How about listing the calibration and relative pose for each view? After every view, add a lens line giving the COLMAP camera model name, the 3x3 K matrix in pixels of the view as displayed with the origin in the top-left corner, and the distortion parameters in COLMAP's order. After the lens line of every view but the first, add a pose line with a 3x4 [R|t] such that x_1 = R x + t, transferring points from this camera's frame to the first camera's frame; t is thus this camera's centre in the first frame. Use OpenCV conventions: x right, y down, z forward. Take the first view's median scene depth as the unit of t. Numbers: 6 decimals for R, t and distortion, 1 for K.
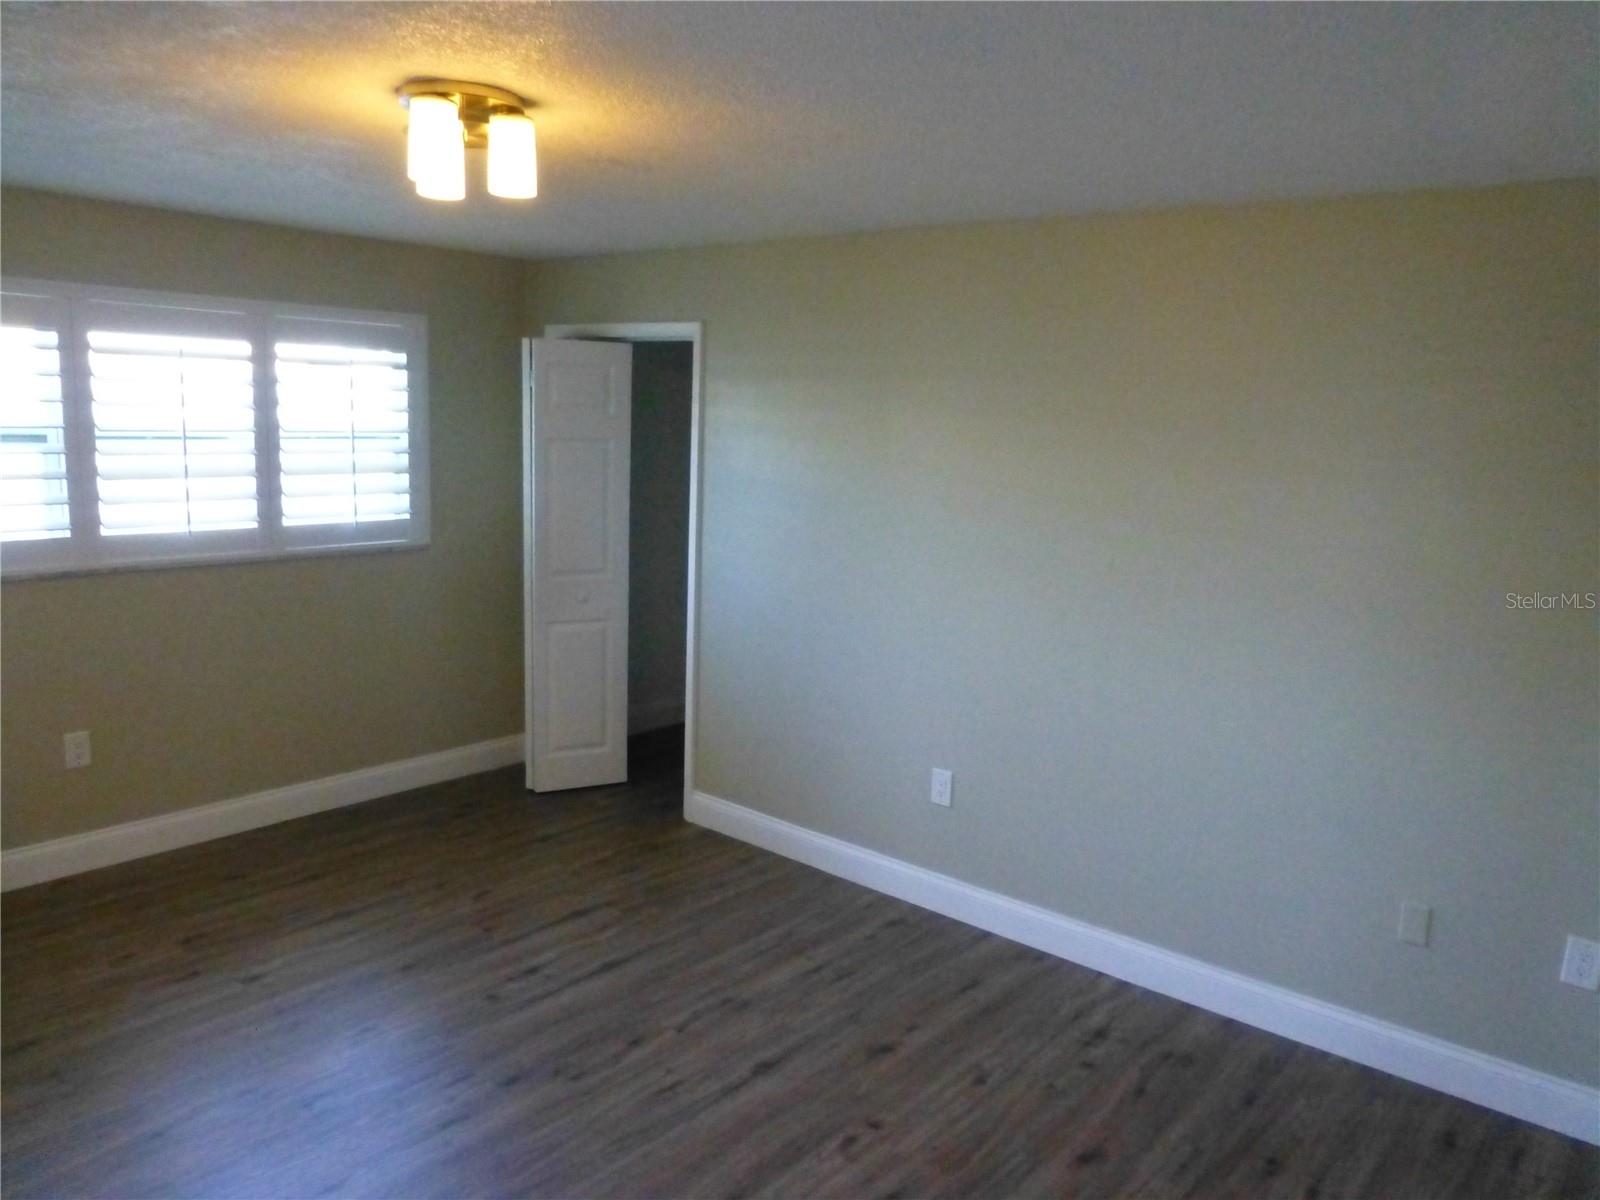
lens RADIAL K [[1152.8, 0, 798.6], [0, 1152.8, 573.1], [0, 0, 1]] dist [0.000009, -0.000745]
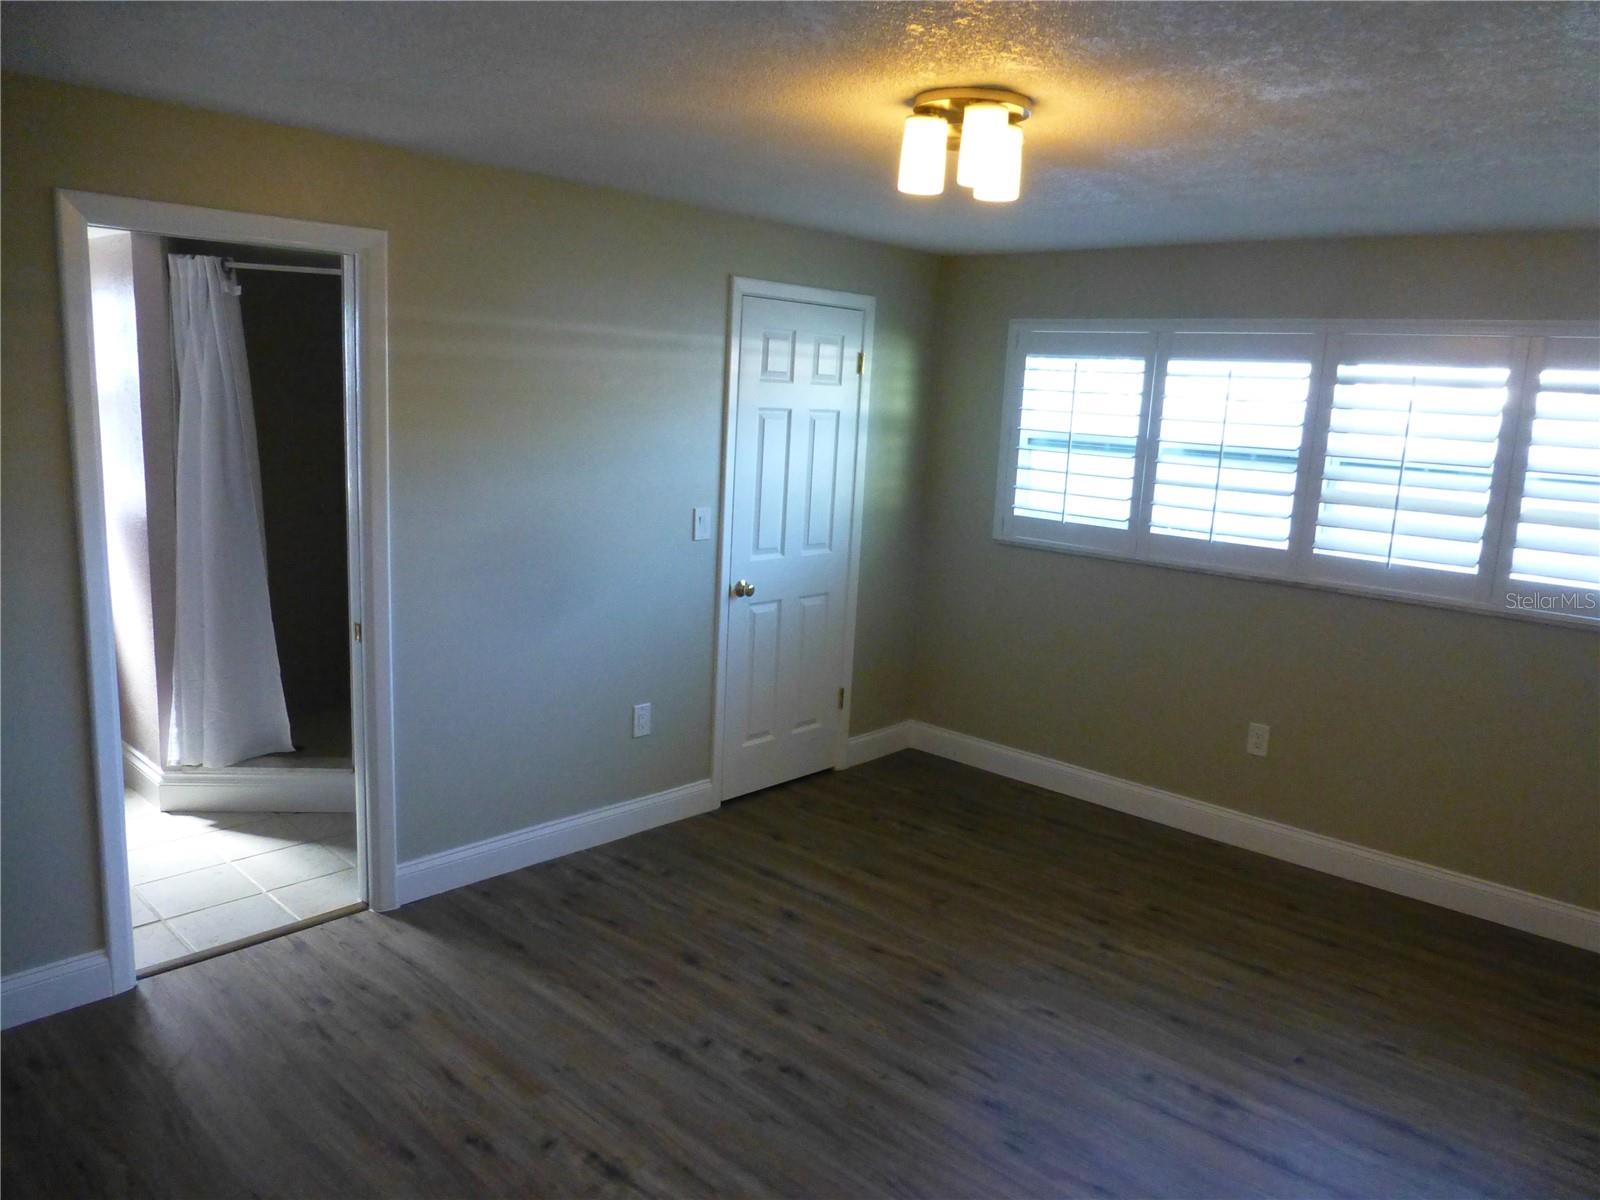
lens RADIAL K [[1151.3, 0, 803.4], [0, 1151.3, 606.1], [0, 0, 1]] dist [-0.024226, -0.005352]
pose [[-0.035970, 0.151787, -0.987758, 0.494893], [-0.186650, 0.969985, 0.155853, -0.066700], [0.981768, 0.189971, -0.006559, 0.588747]]
